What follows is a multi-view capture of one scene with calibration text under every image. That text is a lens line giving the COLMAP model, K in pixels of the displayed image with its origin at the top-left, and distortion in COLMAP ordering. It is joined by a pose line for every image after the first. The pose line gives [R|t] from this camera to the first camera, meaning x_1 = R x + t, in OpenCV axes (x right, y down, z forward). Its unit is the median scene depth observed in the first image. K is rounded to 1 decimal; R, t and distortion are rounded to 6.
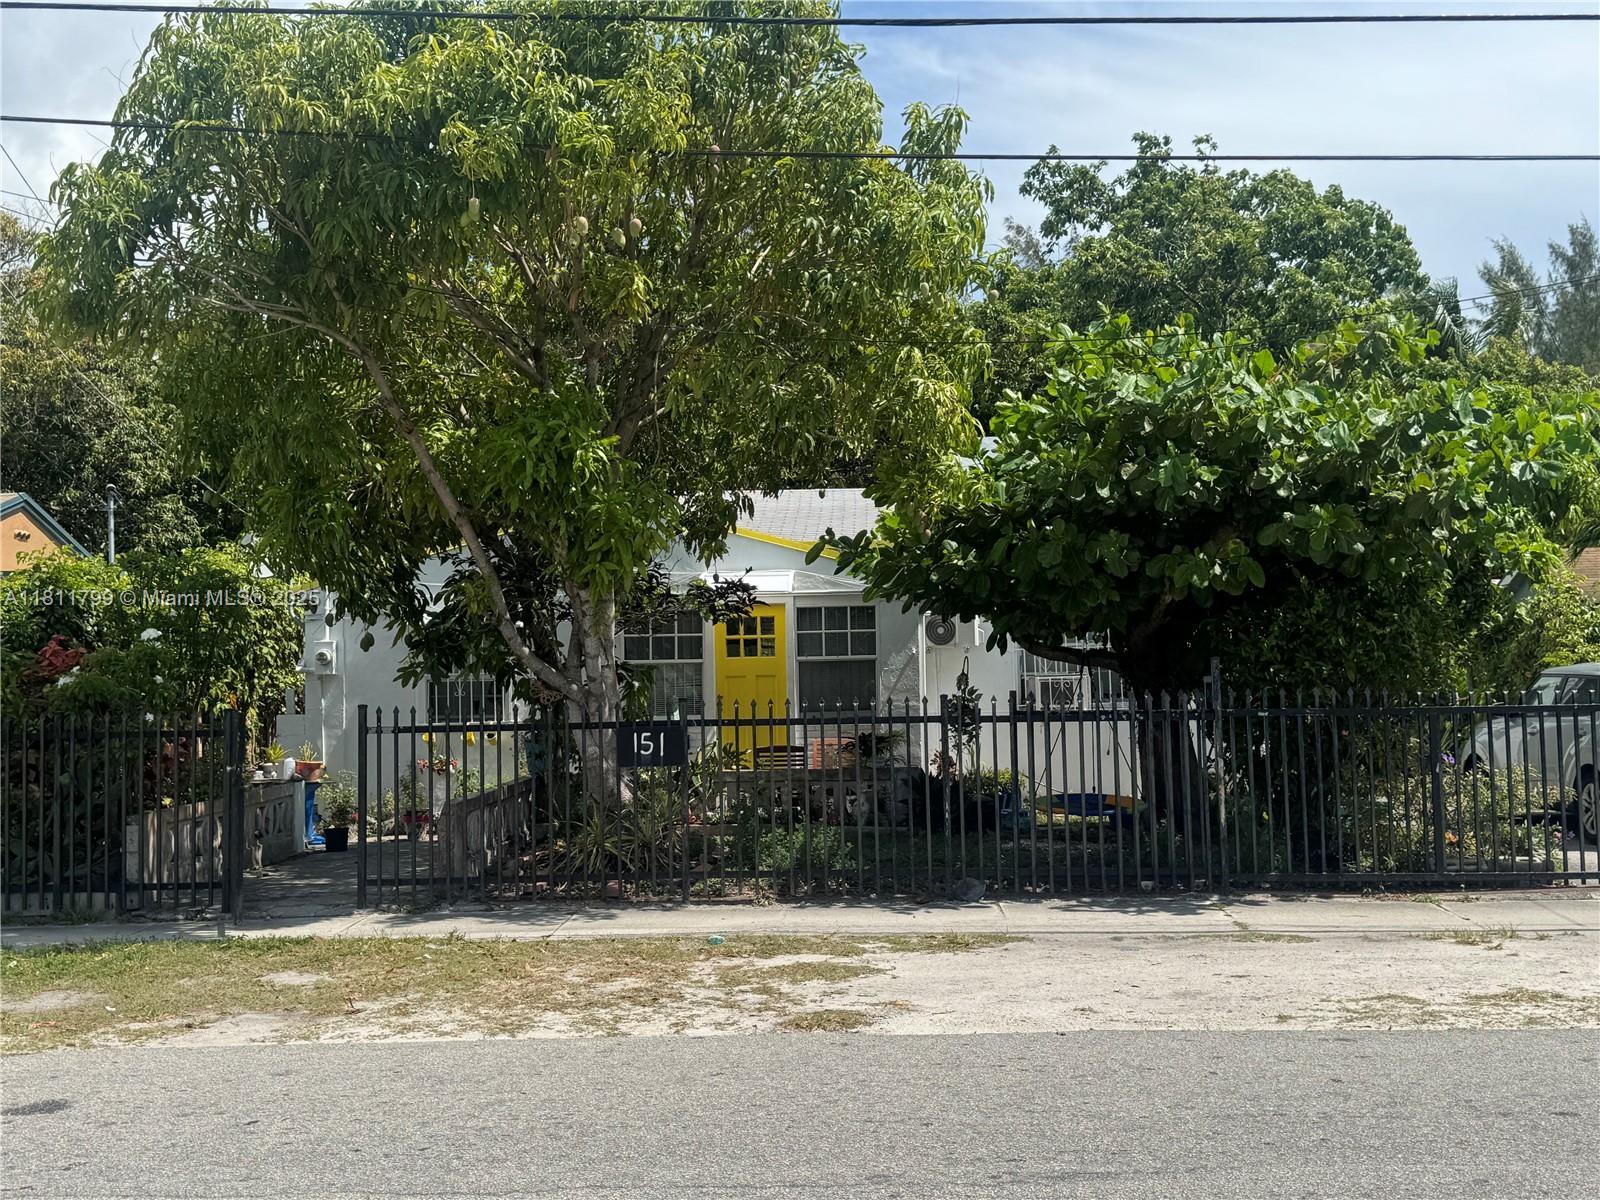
lens RADIAL K [[1769.8, 0, 797.2], [0, 1769.8, 584.3], [0, 0, 1]] dist [0.175145, 0.000000]
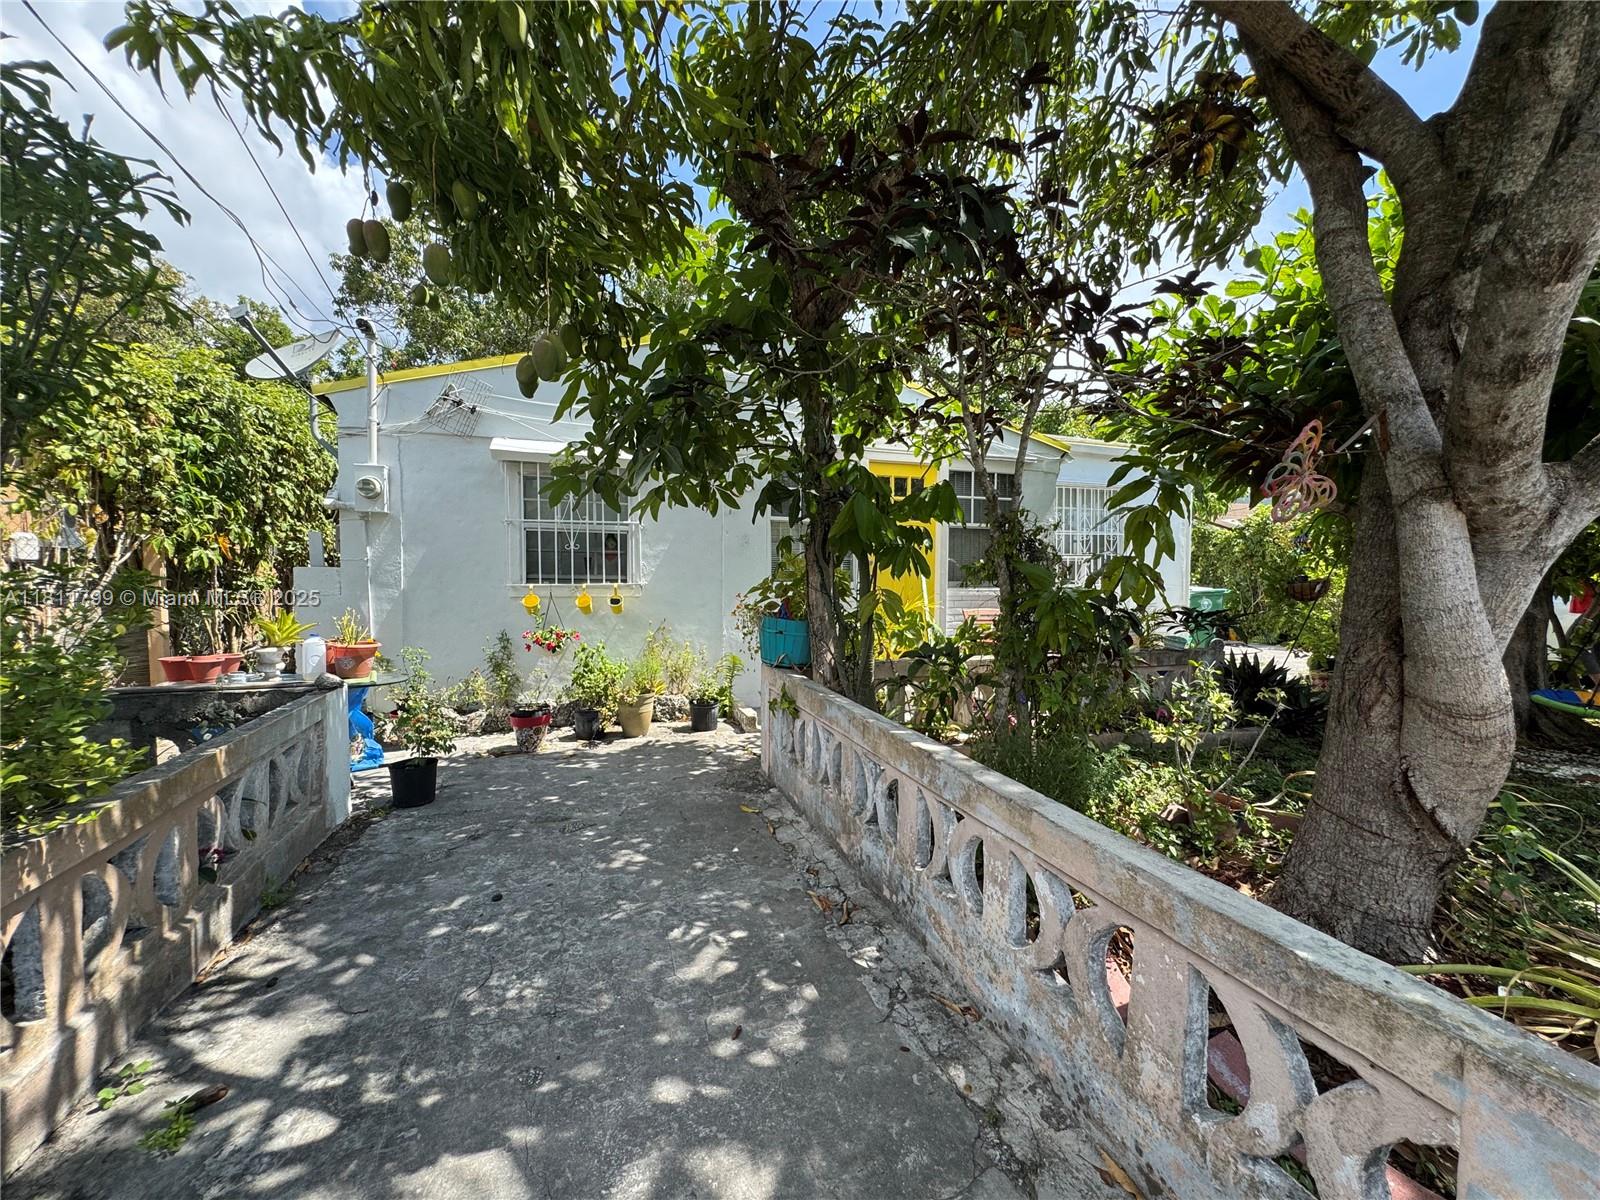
lens RADIAL K [[644.6, 0, 799.6], [0, 644.6, 594.6], [0, 0, 1]] dist [-0.001013, -0.000053]
pose [[0.935239, 0.012166, 0.353809, -0.217083], [-0.041503, 0.996286, 0.075449, 0.063032], [-0.351577, -0.085247, 0.932270, 0.779256]]
